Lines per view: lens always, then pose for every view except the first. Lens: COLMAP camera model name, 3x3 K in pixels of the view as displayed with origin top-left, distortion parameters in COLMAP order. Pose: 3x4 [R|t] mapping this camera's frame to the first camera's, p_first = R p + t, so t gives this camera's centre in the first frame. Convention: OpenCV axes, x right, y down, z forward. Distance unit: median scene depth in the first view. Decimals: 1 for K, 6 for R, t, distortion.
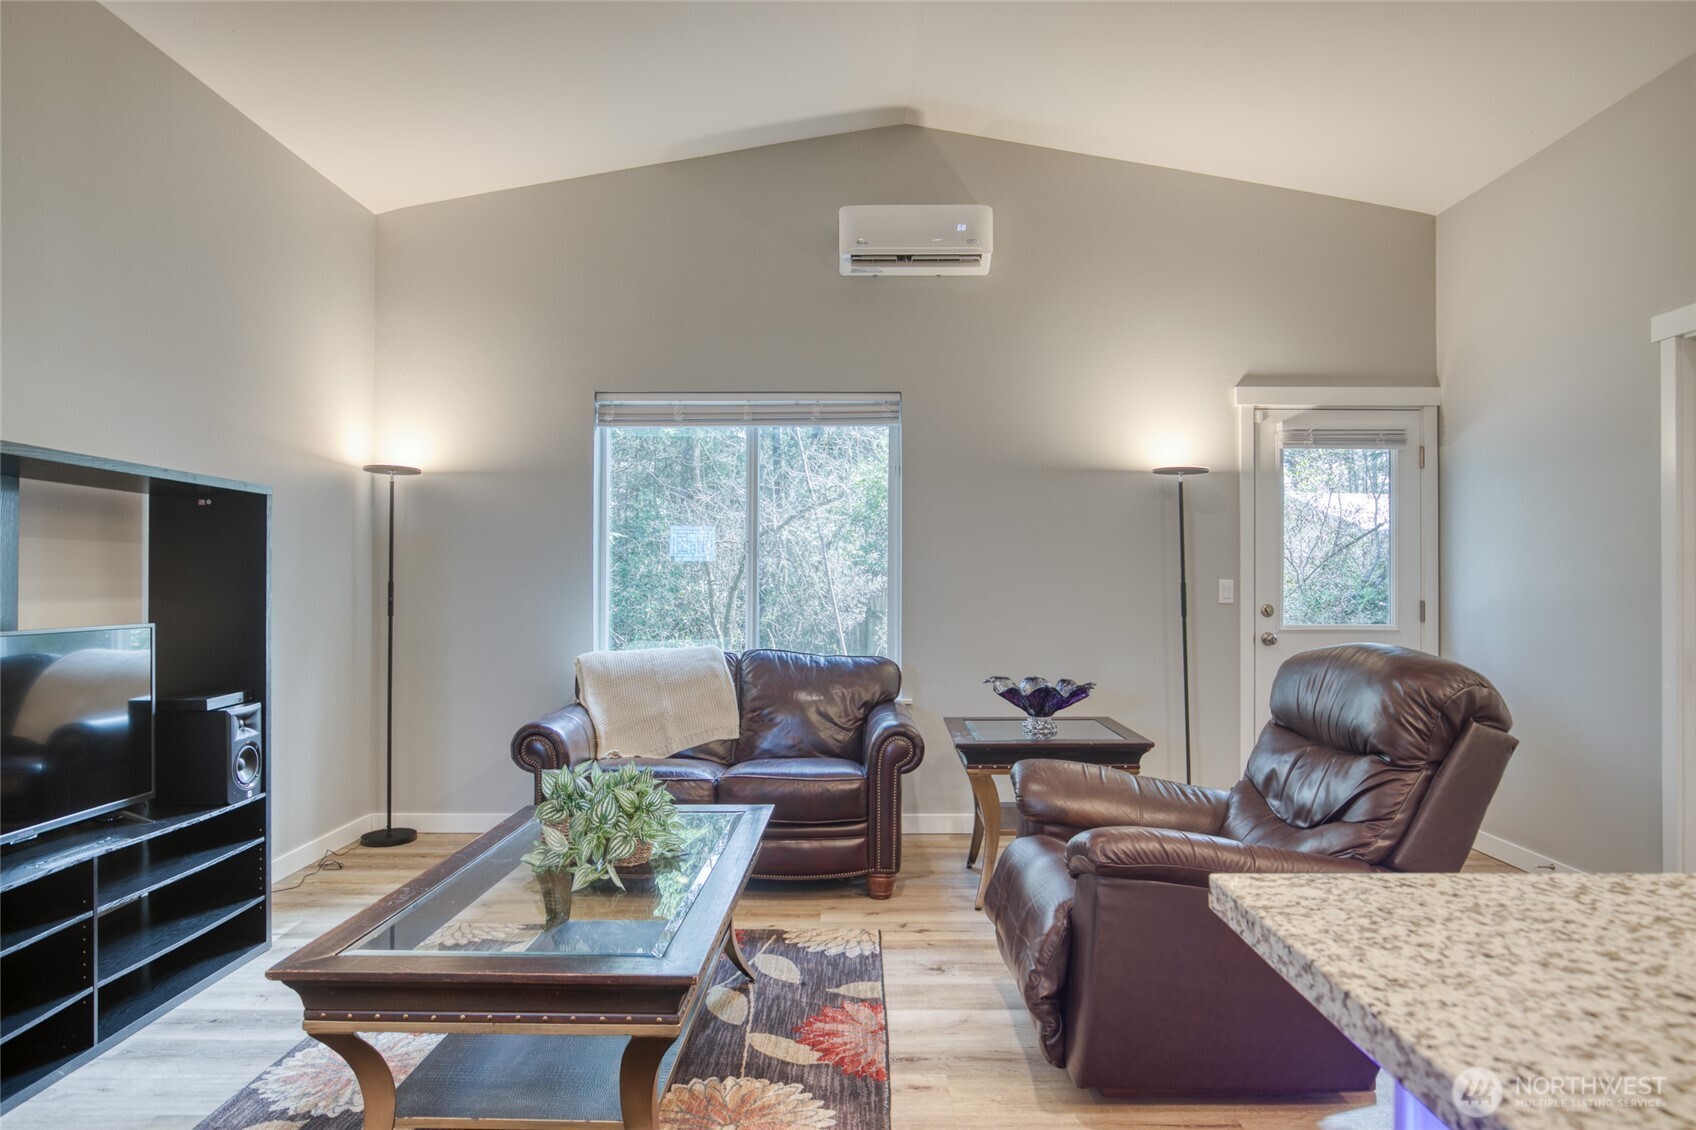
lens RADIAL K [[979.6, 0, 848.0], [0, 979.6, 565.0], [0, 0, 1]] dist [-0.007188, -0.002788]
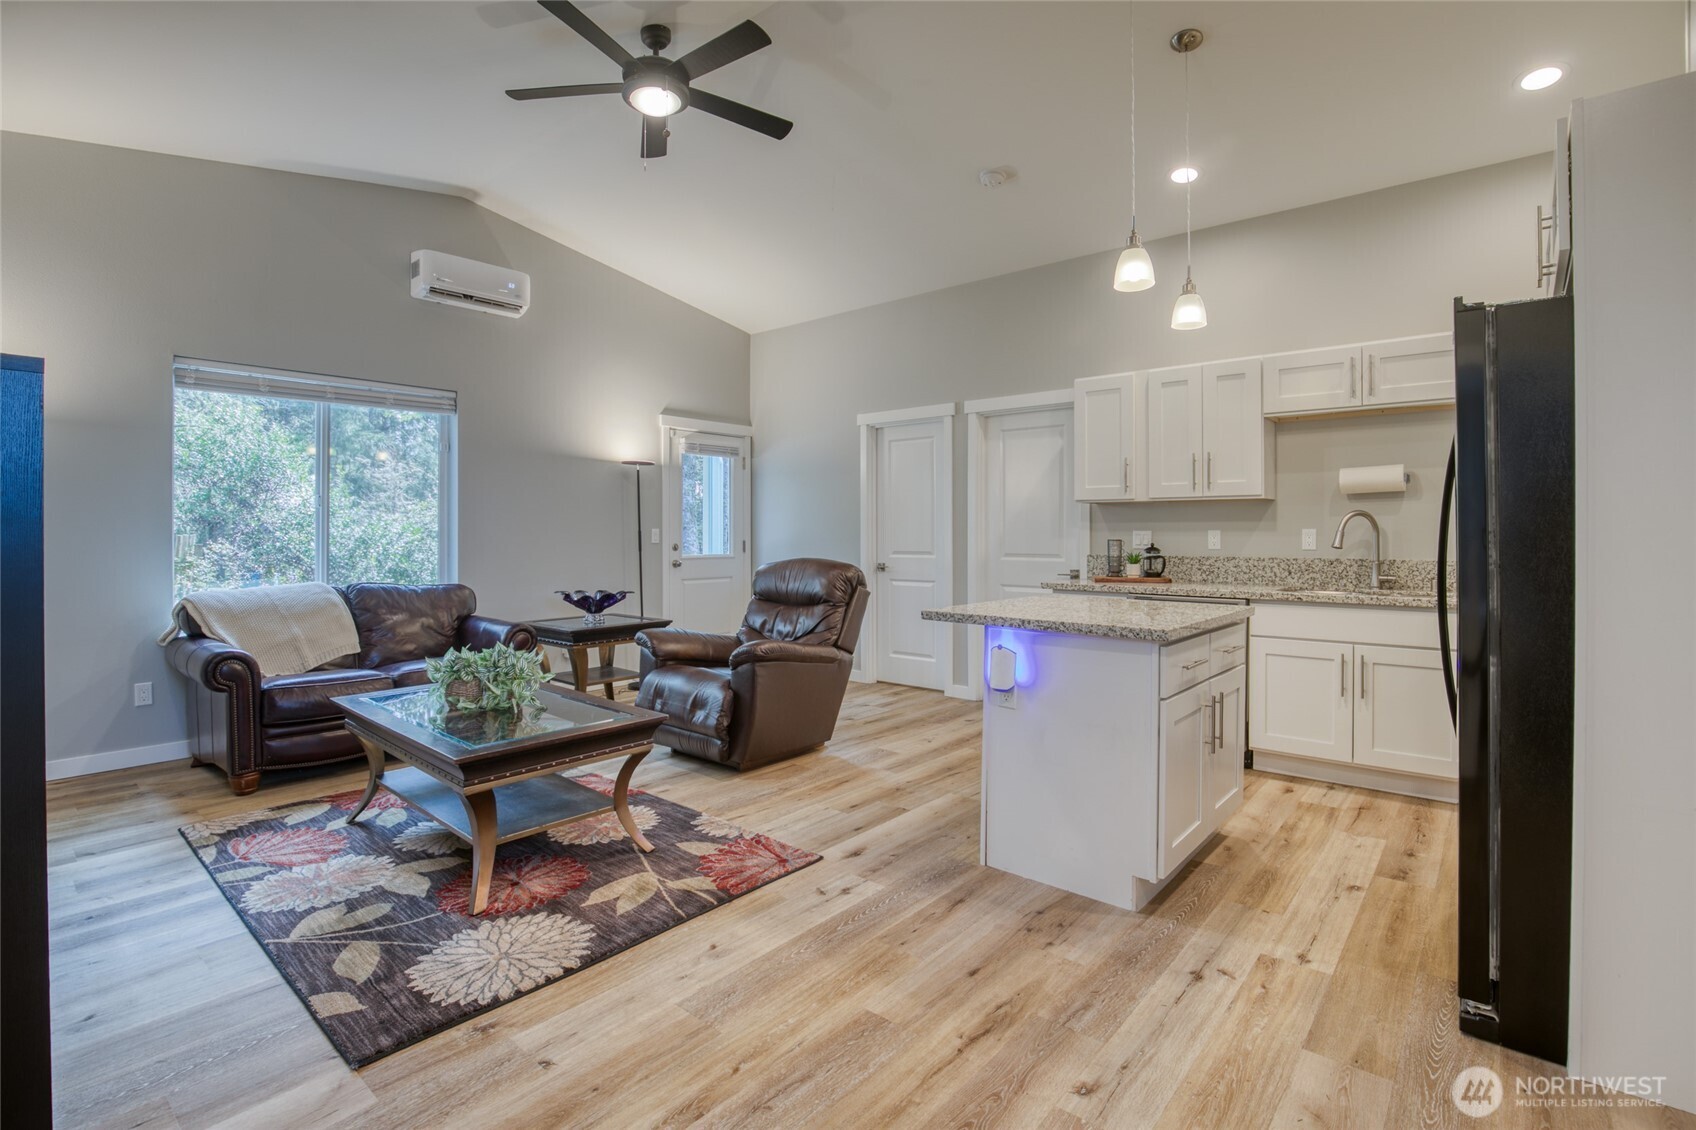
lens RADIAL K [[792.8, 0, 848.8], [0, 792.8, 526.4], [0, 0, 1]] dist [-0.001457, 0.000012]
pose [[0.656763, 0.003738, 0.754088, -0.436319], [-0.011754, 0.999917, 0.005279, -0.000641], [-0.754005, -0.012331, 0.656752, -0.149768]]
